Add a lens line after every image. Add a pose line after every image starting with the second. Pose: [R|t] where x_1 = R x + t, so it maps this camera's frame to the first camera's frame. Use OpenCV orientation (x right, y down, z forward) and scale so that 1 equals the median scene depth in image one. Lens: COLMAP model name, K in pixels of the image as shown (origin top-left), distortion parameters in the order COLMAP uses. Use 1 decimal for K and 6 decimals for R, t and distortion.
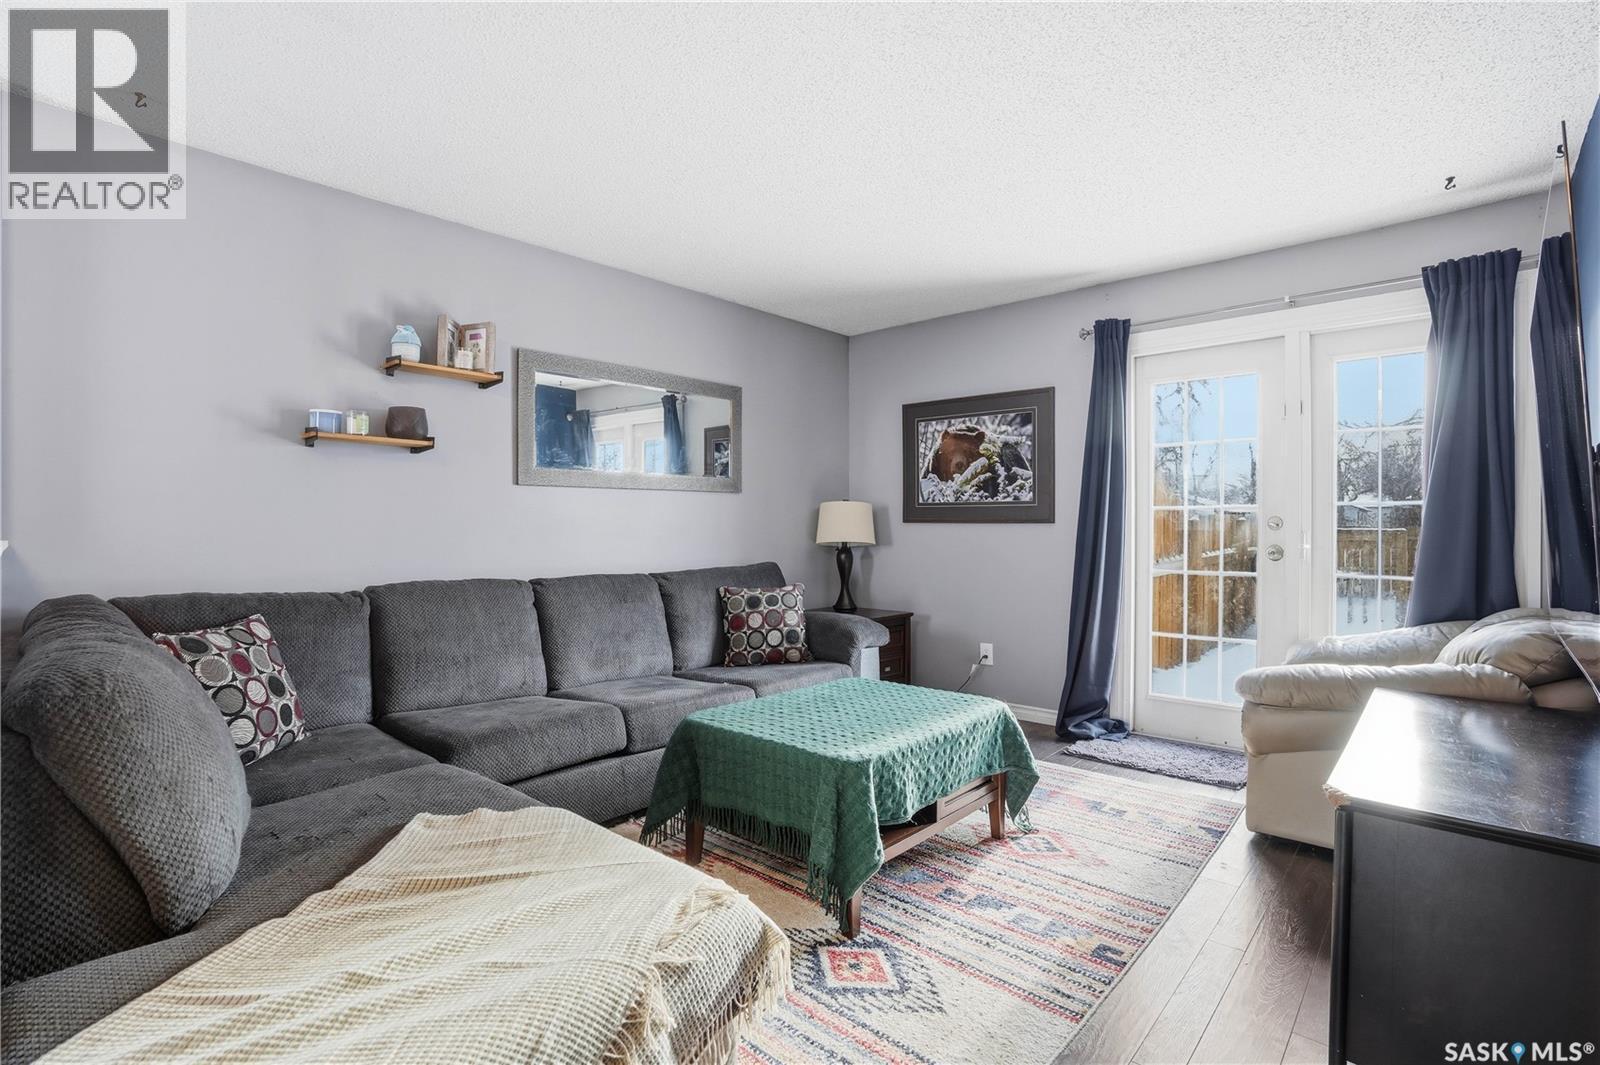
lens RADIAL K [[742.8, 0, 800.0], [0, 742.8, 532.5], [0, 0, 1]] dist [-0.002650, -0.000230]
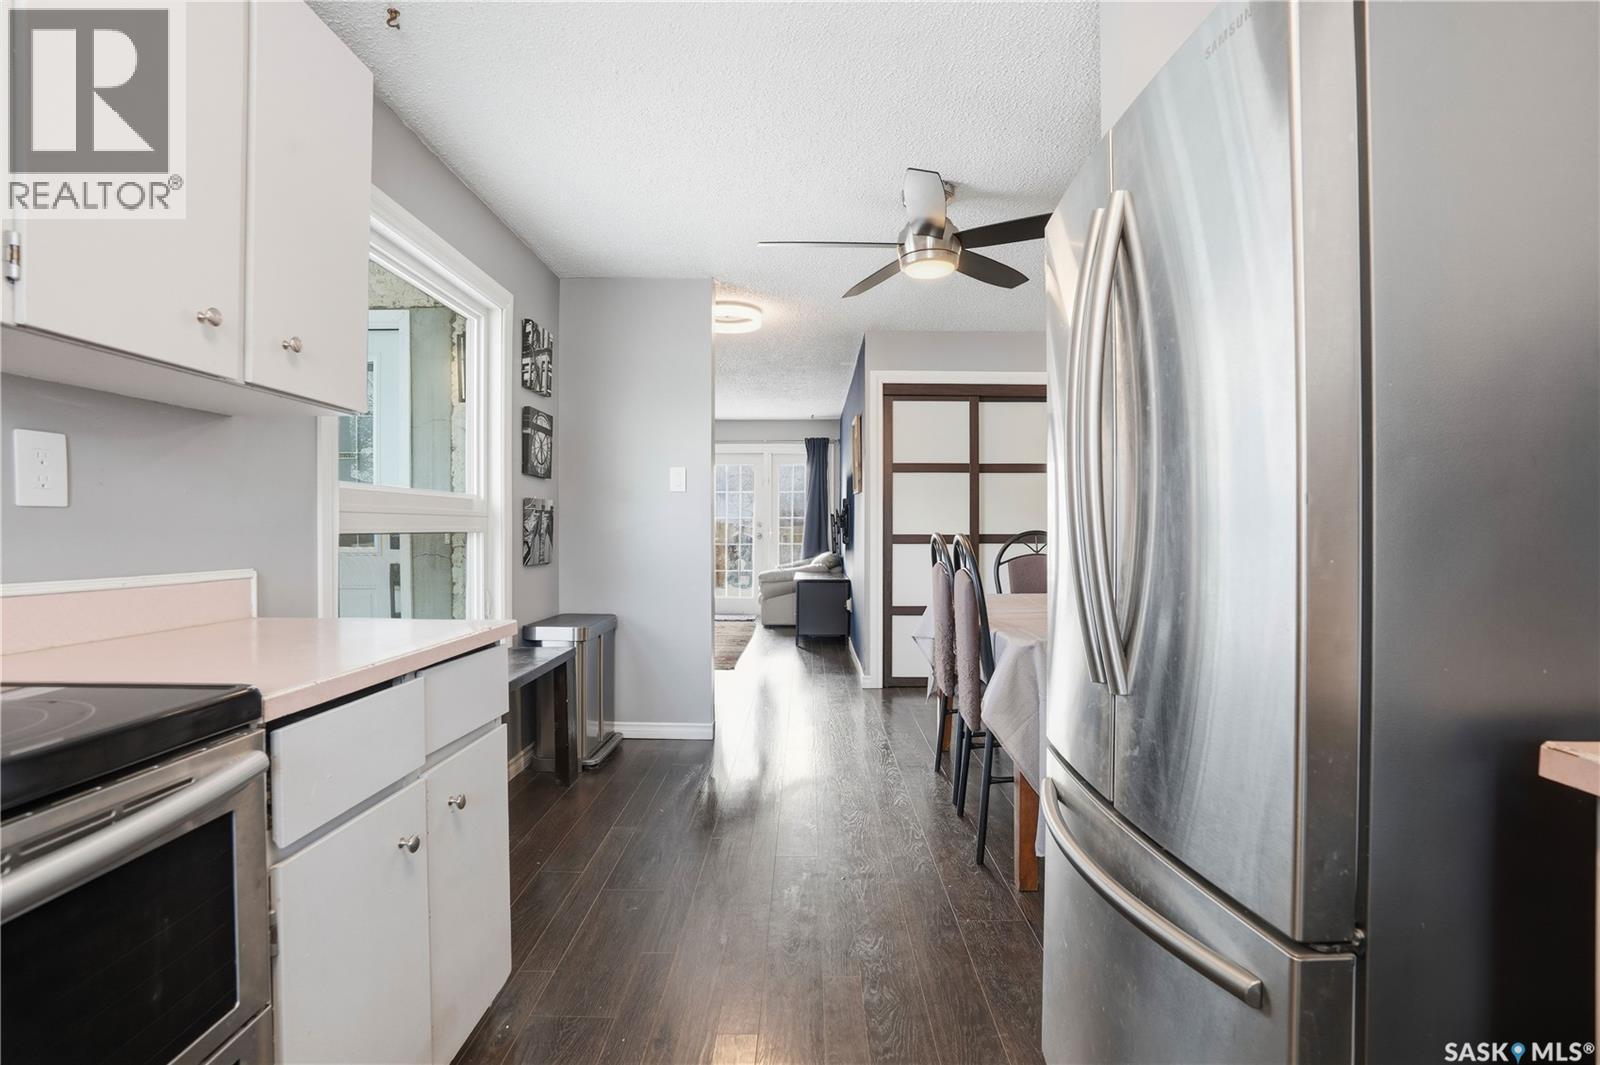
lens RADIAL K [[807.7, 0, 800.0], [0, 807.7, 532.5], [0, 0, 1]] dist [-0.001947, -0.000454]
pose [[0.753444, -0.005265, 0.657492, -1.381138], [0.007882, 0.999968, -0.001025, 0.024500], [-0.657465, 0.005955, 0.753461, -1.510737]]
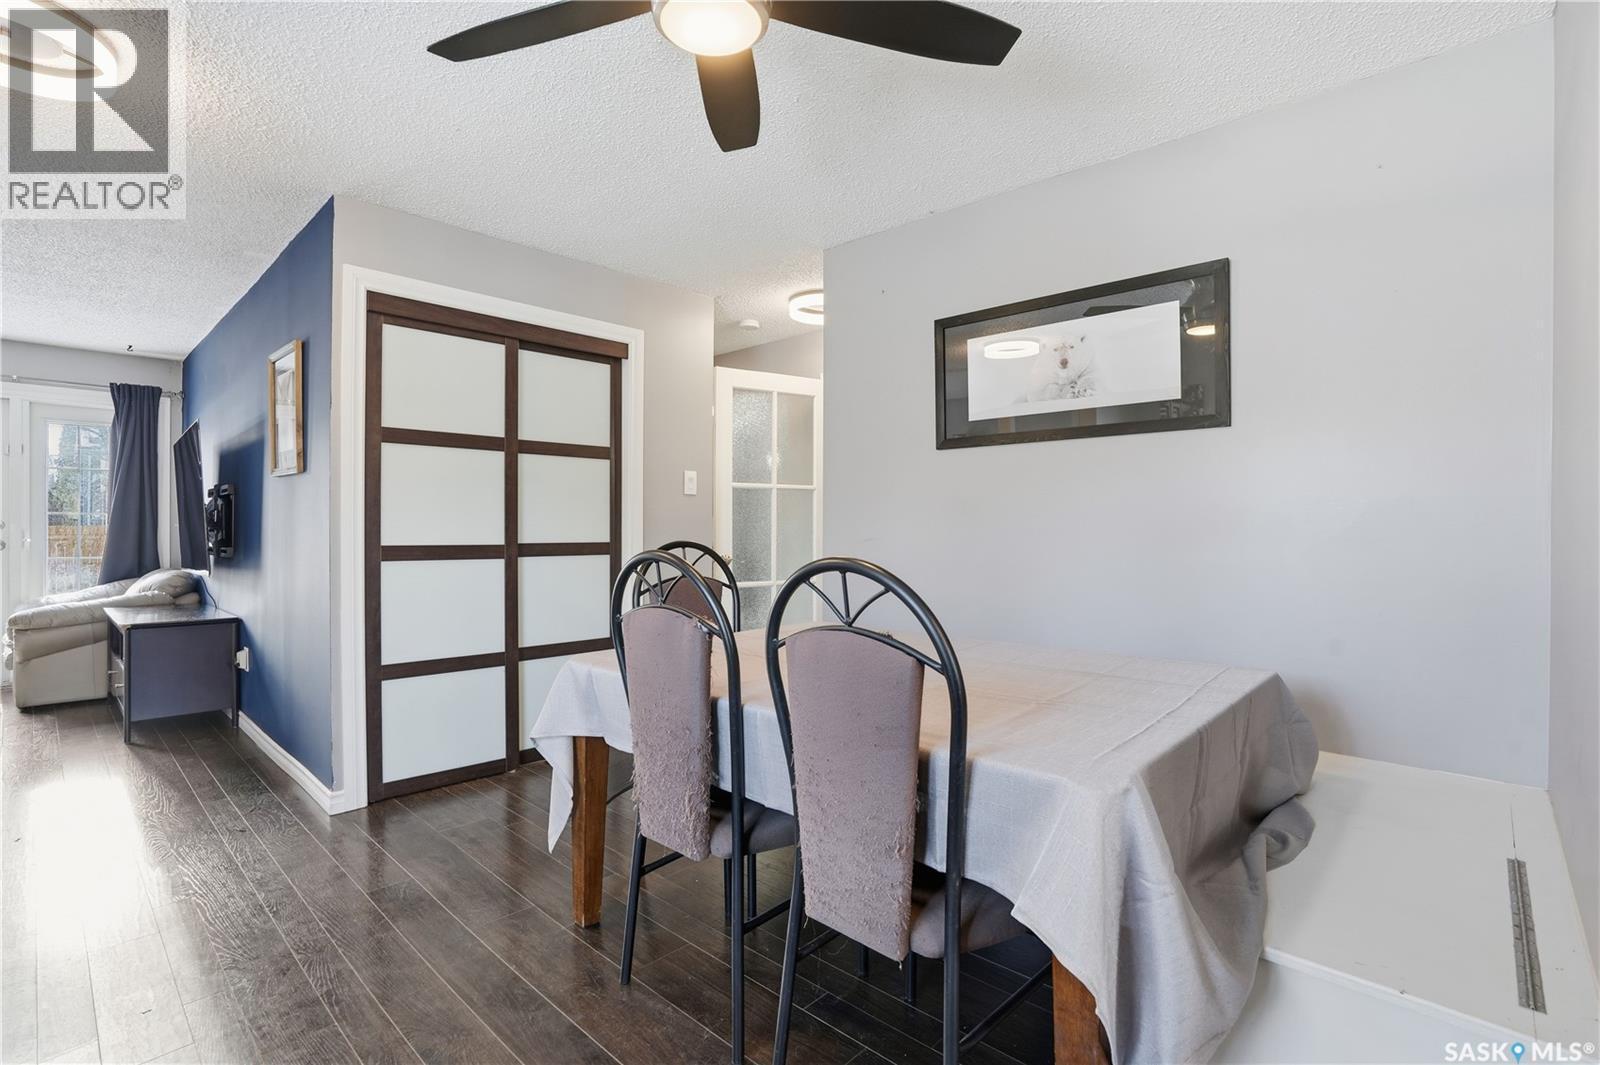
lens RADIAL K [[806.0, 0, 800.0], [0, 806.0, 532.5], [0, 0, 1]] dist [-0.001581, 0.015714]
pose [[0.081657, -0.002903, 0.996656, -1.037834], [0.005732, 0.999981, 0.002443, 0.010115], [-0.996644, 0.005513, 0.081672, -0.871047]]
